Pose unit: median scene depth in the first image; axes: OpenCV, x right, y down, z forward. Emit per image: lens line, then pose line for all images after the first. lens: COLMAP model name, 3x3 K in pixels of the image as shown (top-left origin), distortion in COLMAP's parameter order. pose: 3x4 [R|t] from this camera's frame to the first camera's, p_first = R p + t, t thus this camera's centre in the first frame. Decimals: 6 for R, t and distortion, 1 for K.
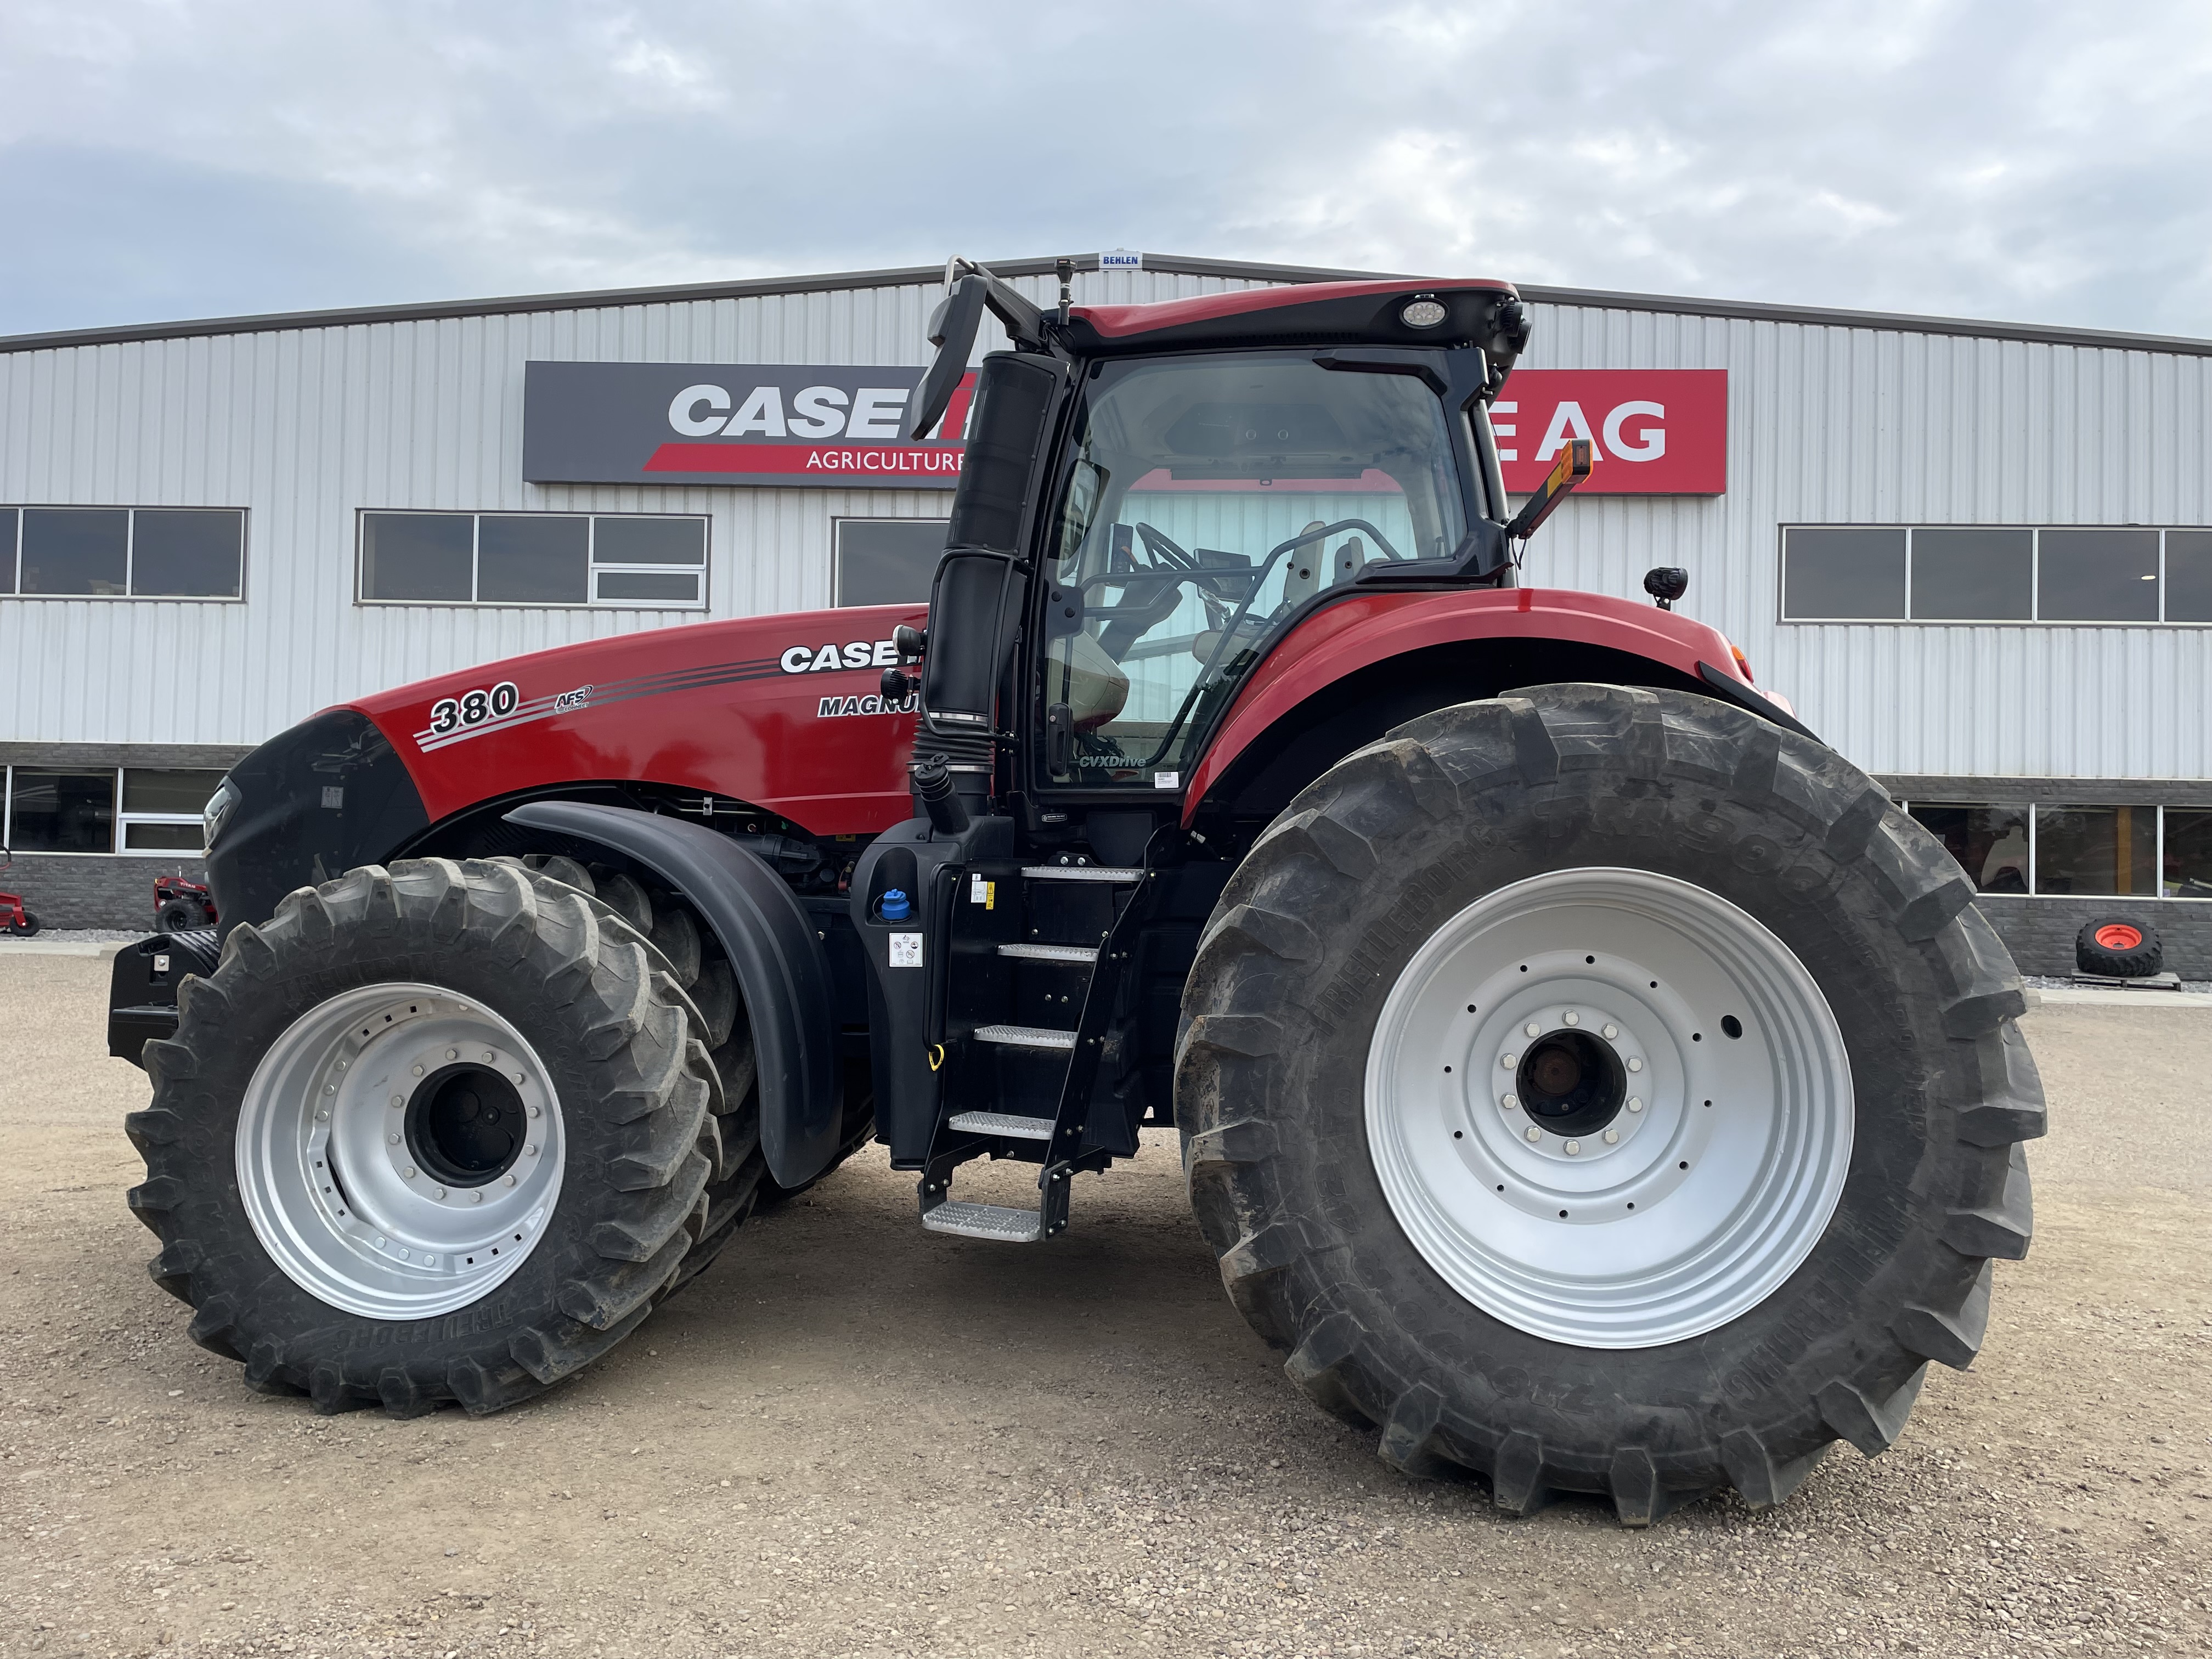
lens RADIAL K [[1679.6, 0, 1108.4], [0, 1679.6, 798.0], [0, 0, 1]] dist [0.096411, -0.117440]
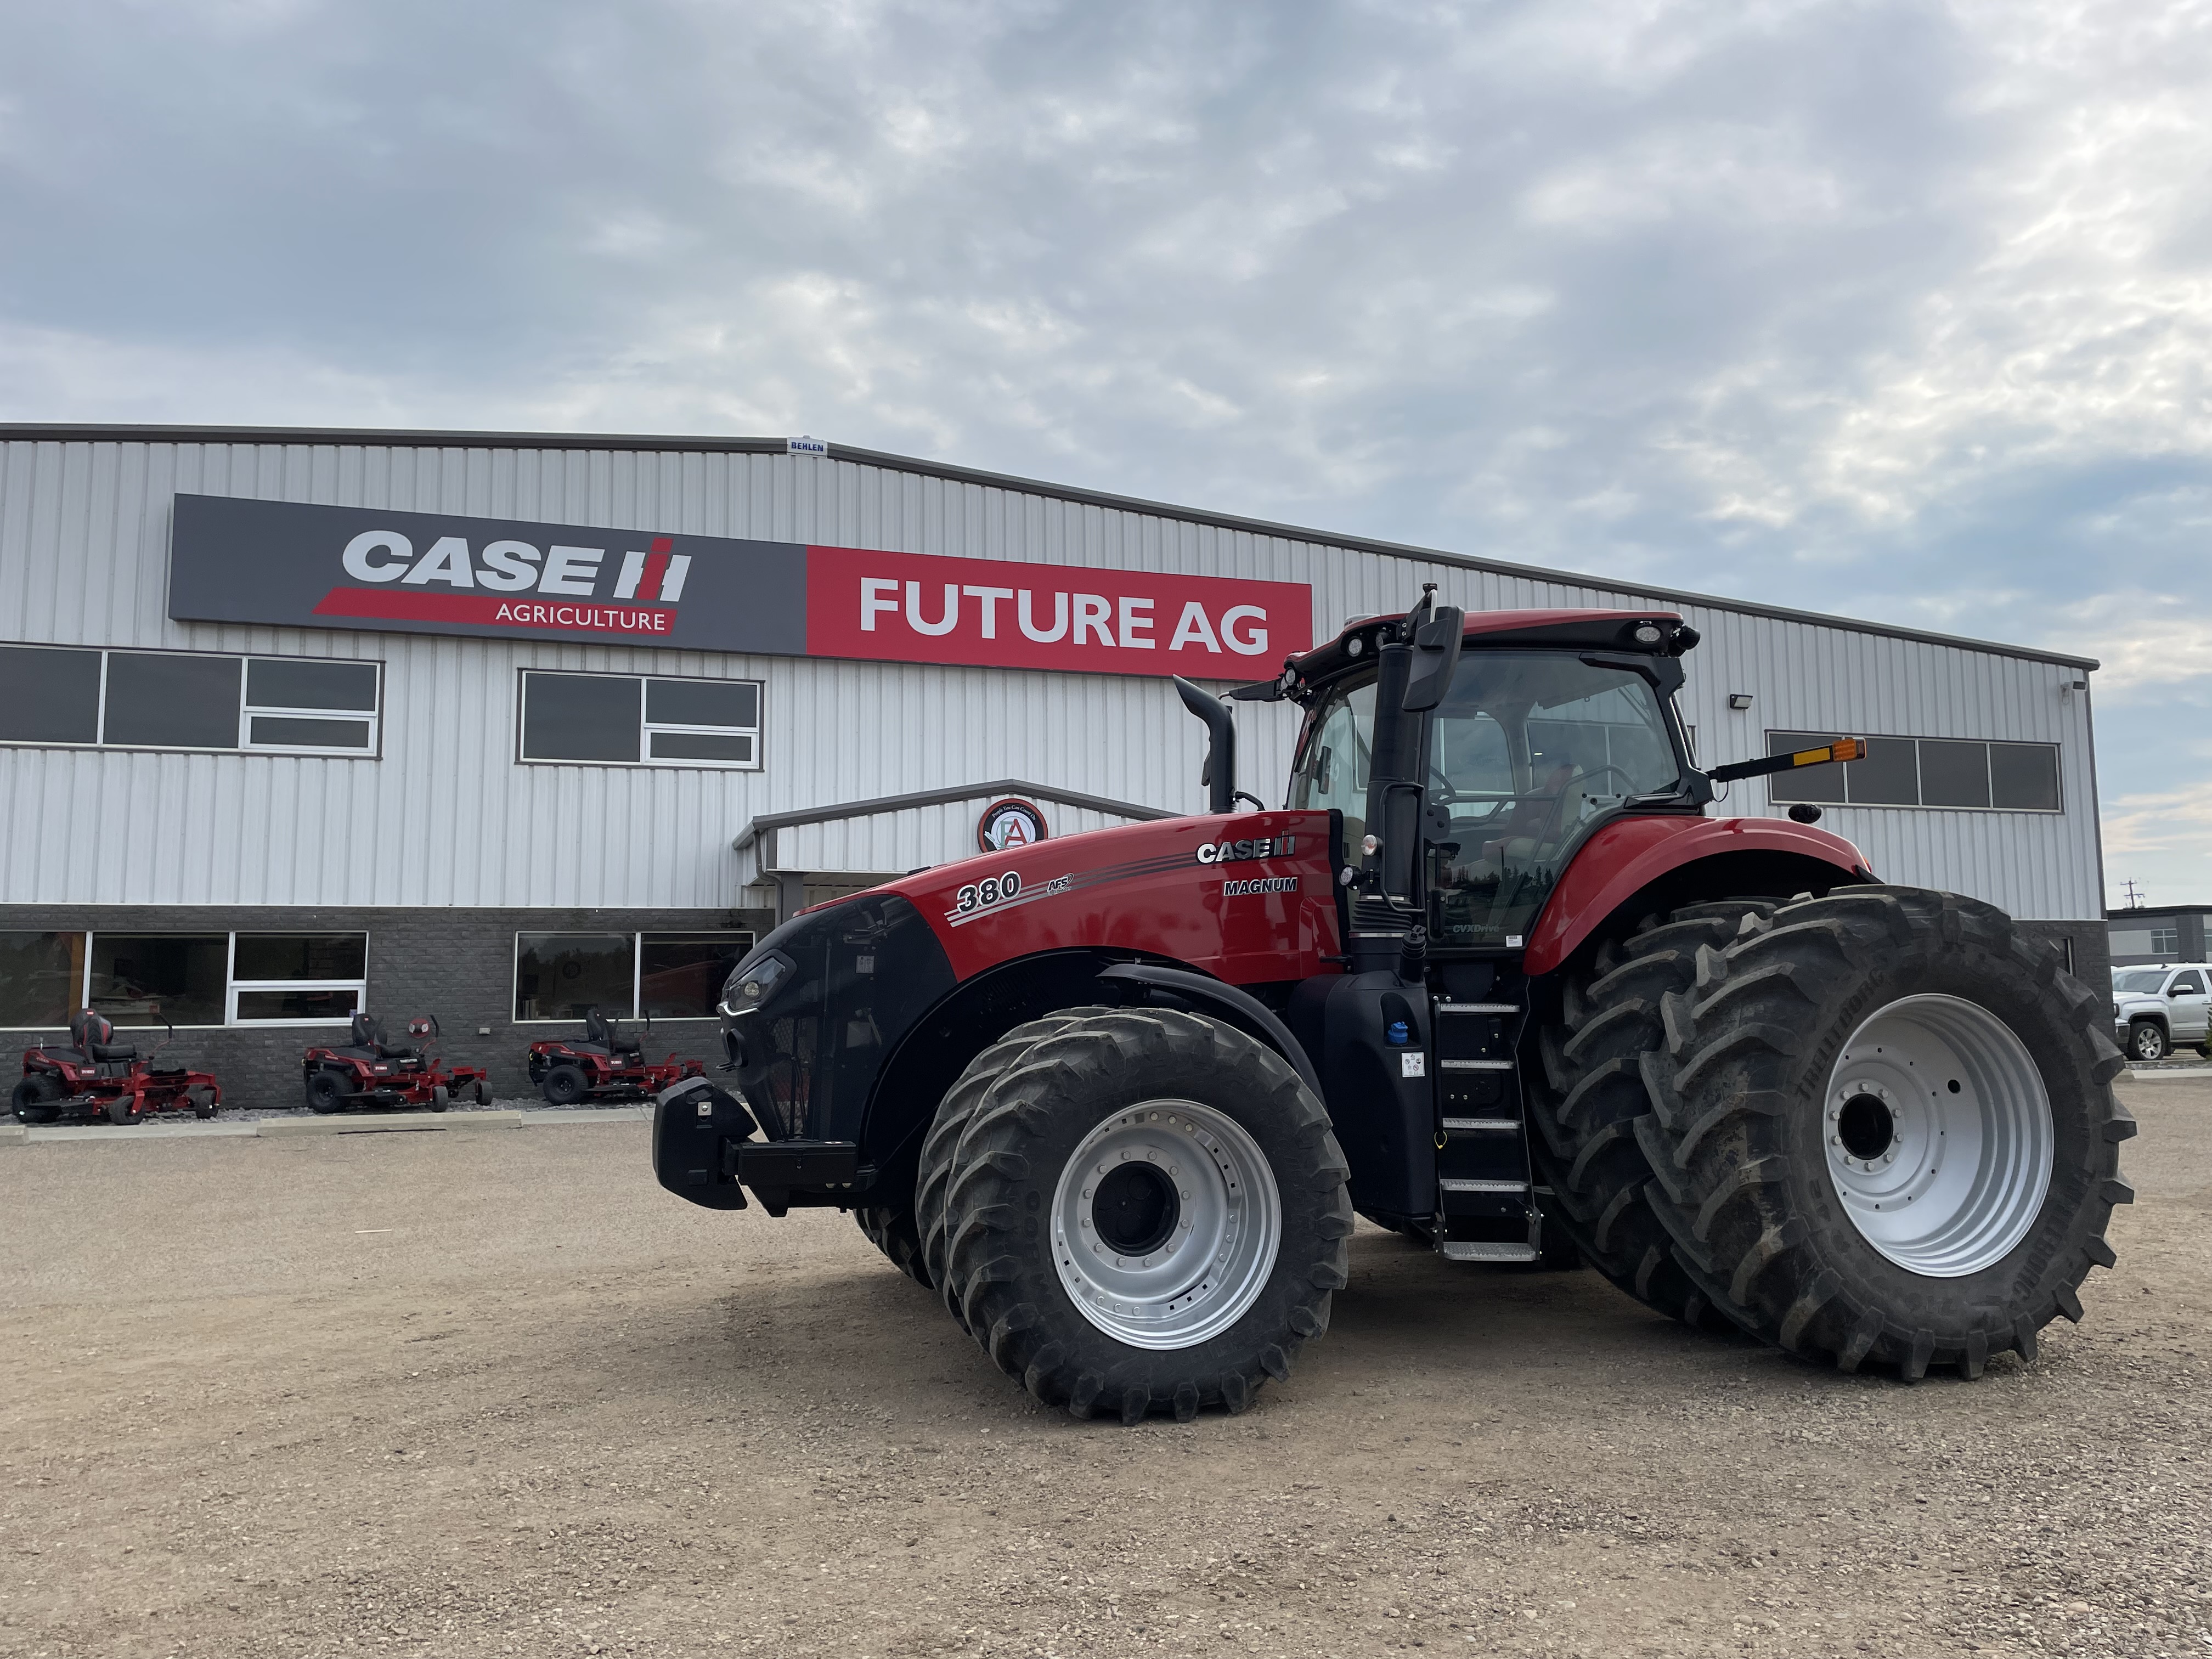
lens RADIAL K [[1679.6, 0, 1108.4], [0, 1679.6, 798.0], [0, 0, 1]] dist [0.096411, -0.117440]
pose [[0.931573, 0.013634, 0.363299, -0.746900], [0.015424, 0.996915, -0.076961, -0.024399], [-0.363227, 0.077299, 0.928489, -0.215151]]
